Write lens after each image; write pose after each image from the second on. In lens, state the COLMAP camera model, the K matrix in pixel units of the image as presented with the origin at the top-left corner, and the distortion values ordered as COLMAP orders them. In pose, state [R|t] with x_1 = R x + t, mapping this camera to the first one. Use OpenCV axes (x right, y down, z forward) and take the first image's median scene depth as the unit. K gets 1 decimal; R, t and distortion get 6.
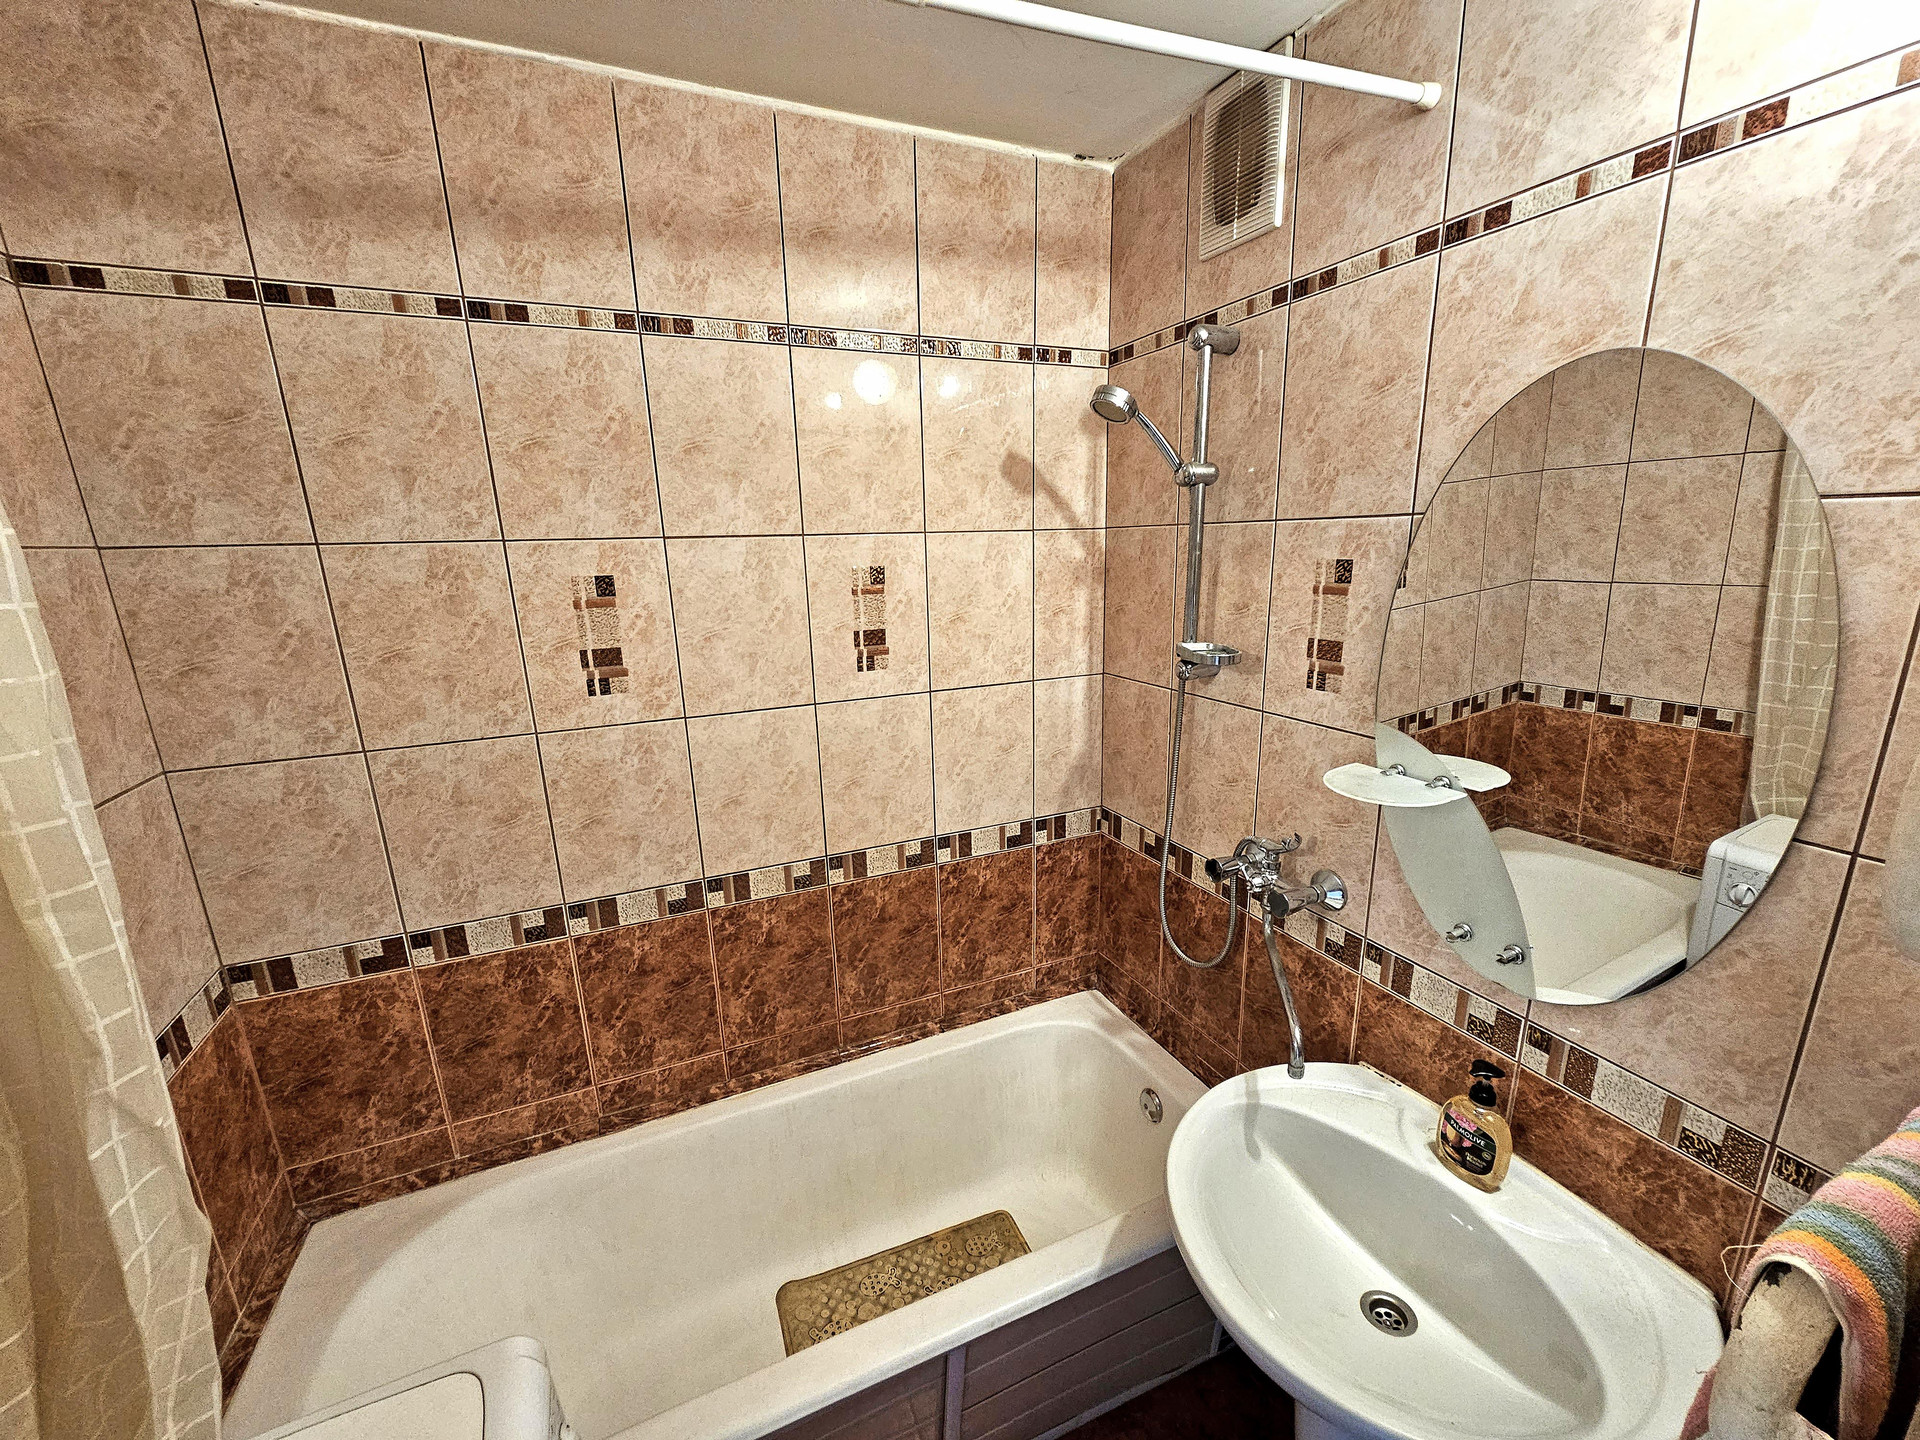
lens RADIAL K [[793.1, 0, 946.8], [0, 793.1, 731.1], [0, 0, 1]] dist [-0.002877, 0.001637]
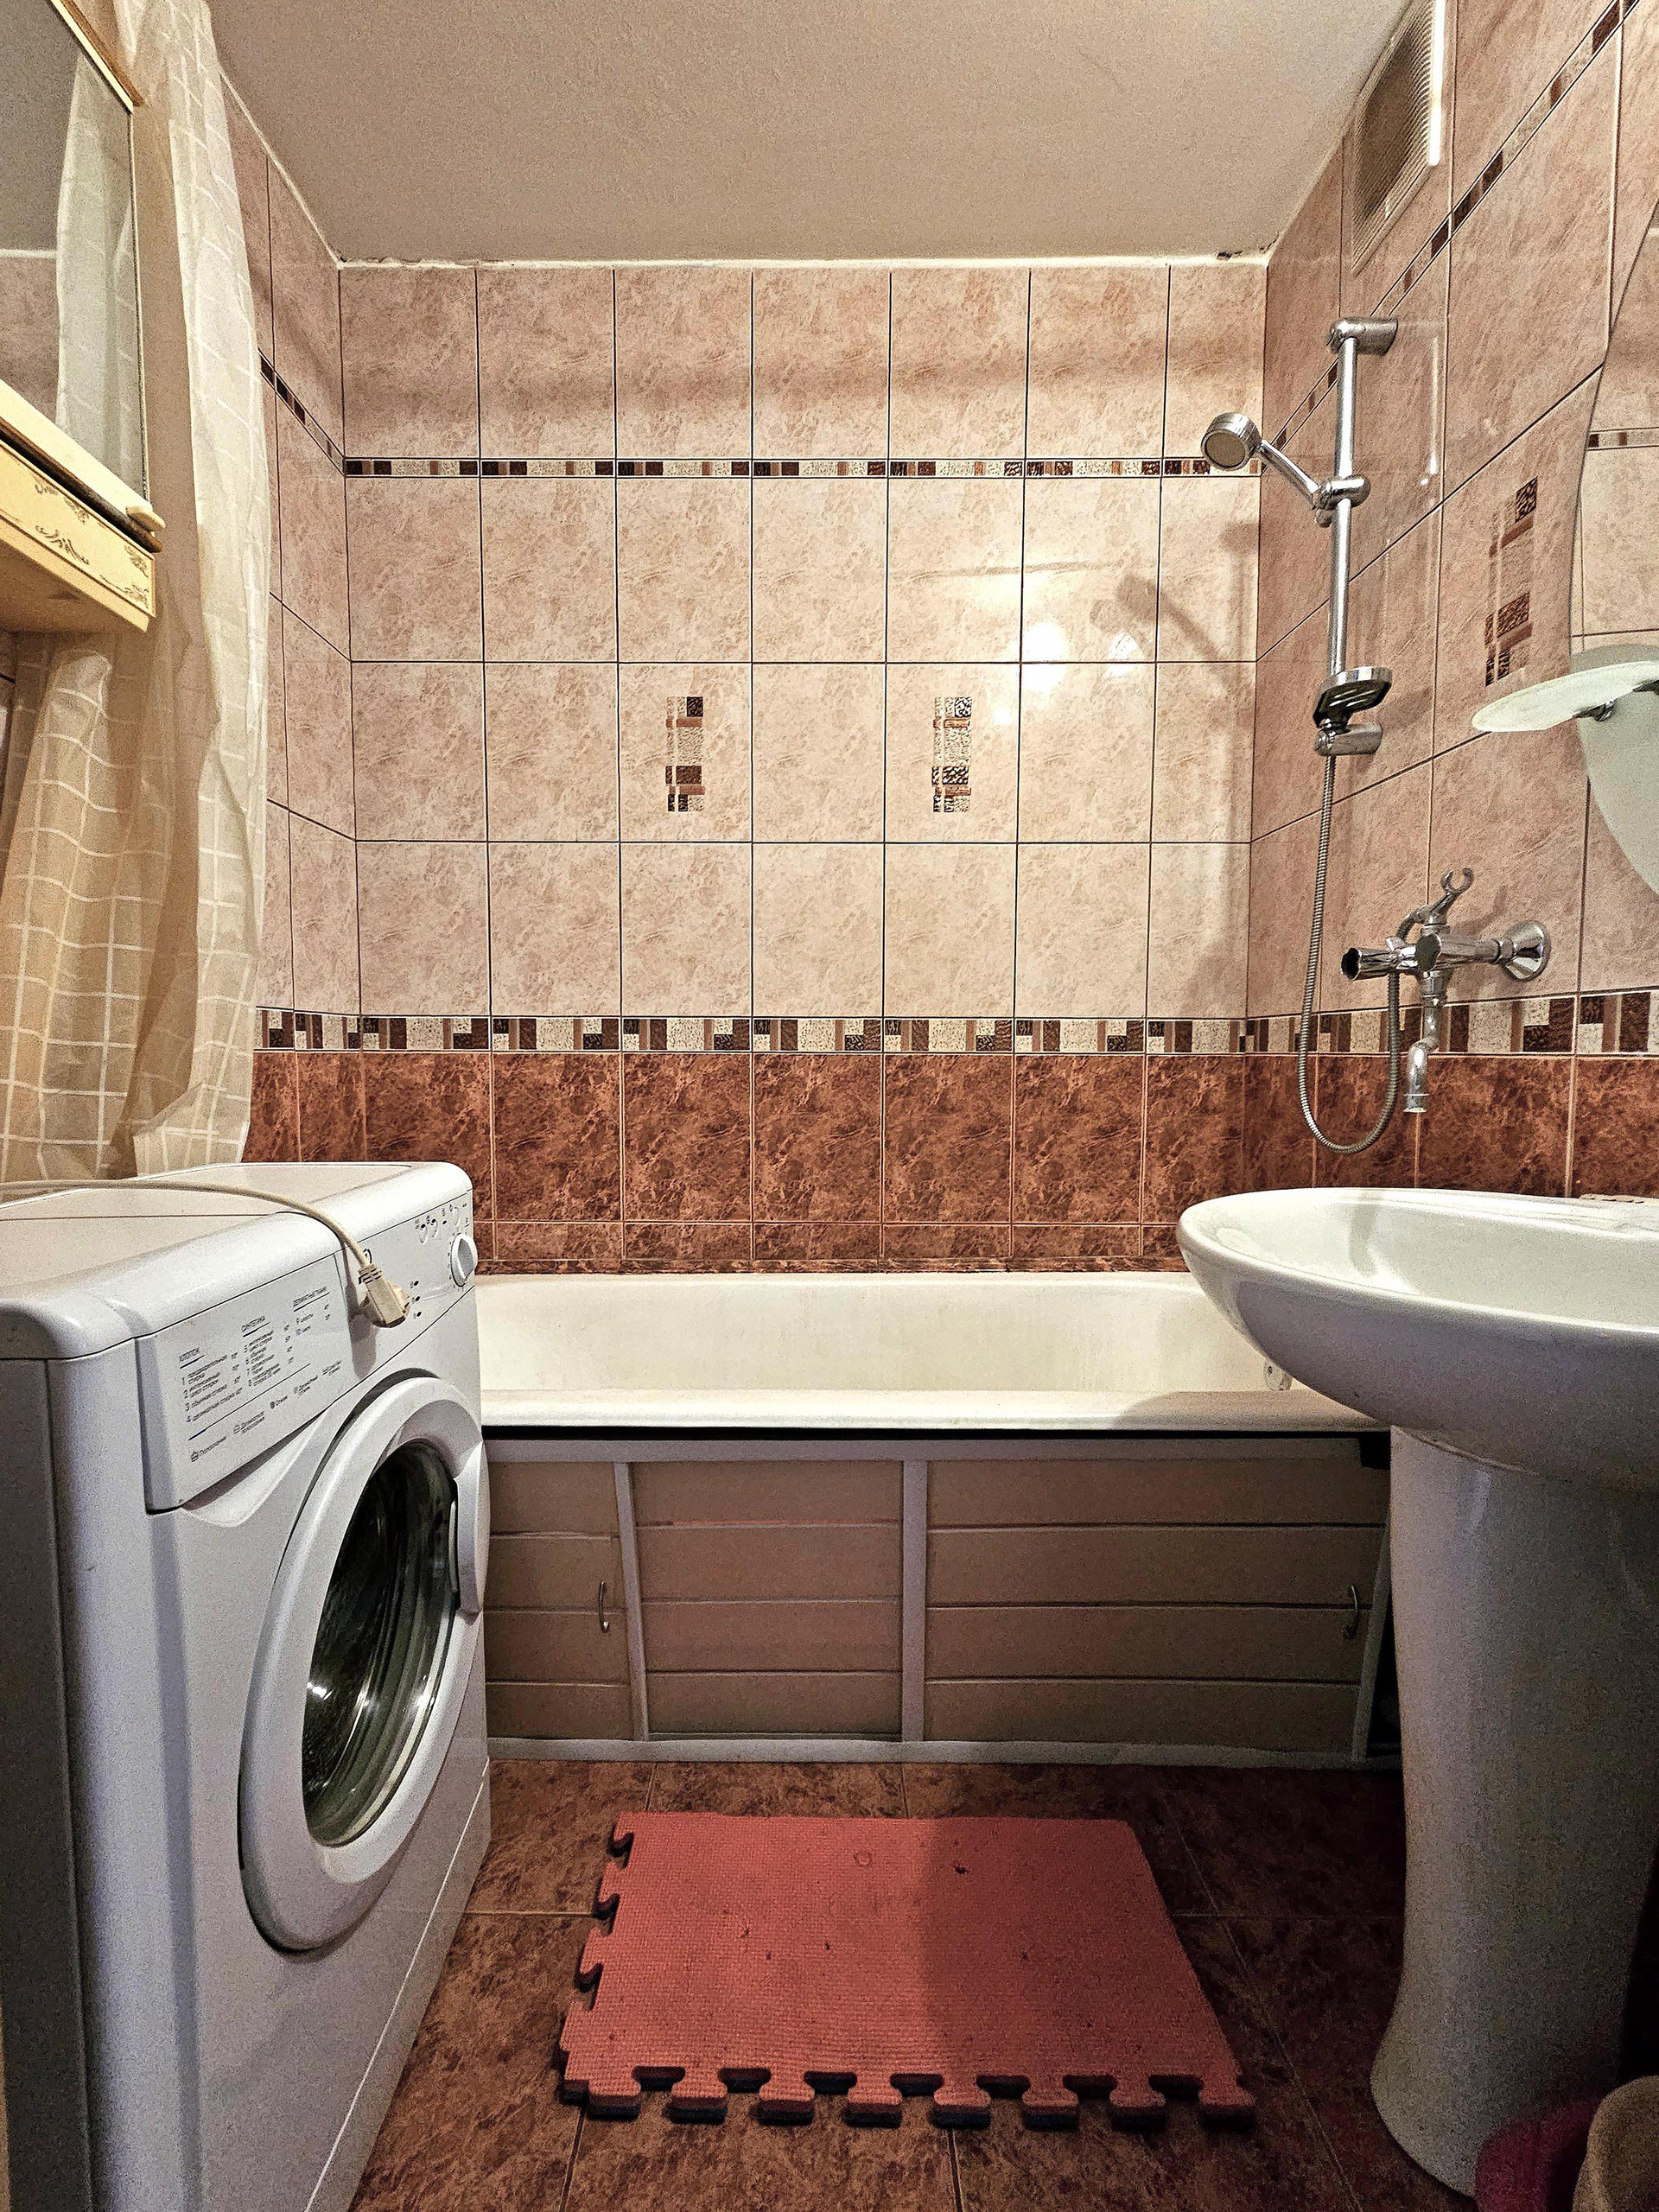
lens RADIAL K [[913.7, 0, 774.6], [0, 913.7, 1076.1], [0, 0, 1]] dist [-0.002877, 0.001637]
pose [[0.906117, 0.056863, -0.419188, 0.204746], [-0.135217, 0.977871, -0.159637, 0.471144], [0.400835, 0.201331, 0.893755, 0.039084]]
